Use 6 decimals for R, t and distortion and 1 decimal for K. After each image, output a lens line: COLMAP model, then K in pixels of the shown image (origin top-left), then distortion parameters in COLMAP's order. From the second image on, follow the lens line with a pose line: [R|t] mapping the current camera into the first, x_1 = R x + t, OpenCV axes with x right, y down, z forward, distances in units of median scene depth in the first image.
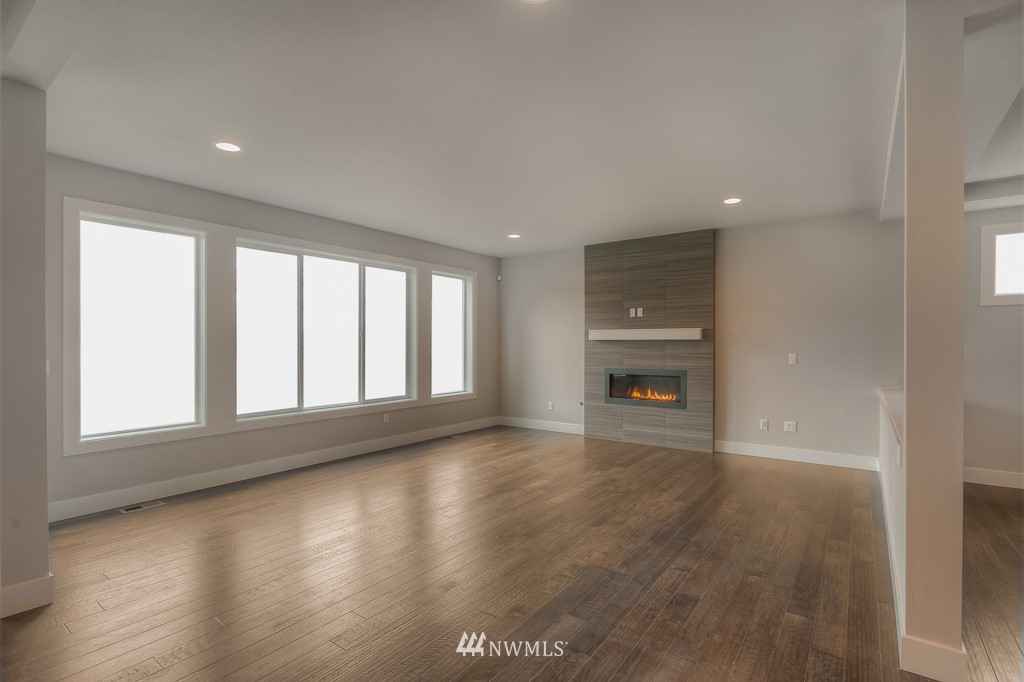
lens RADIAL K [[481.2, 0, 515.6], [0, 481.2, 344.2], [0, 0, 1]] dist [-0.004952, 0.000780]
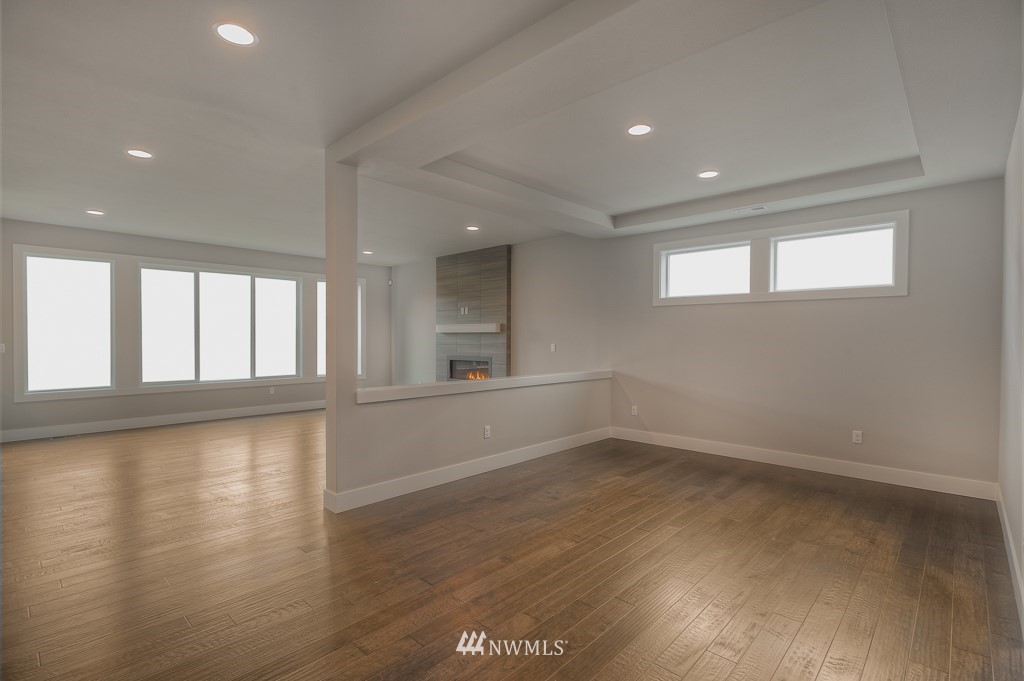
lens RADIAL K [[481.2, 0, 520.9], [0, 481.2, 342.5], [0, 0, 1]] dist [-0.004952, 0.000780]
pose [[0.991939, 0.003839, -0.126662, 0.596923], [-0.002688, 0.999954, 0.009256, 0.005120], [0.126691, -0.008841, 0.991903, -0.245571]]
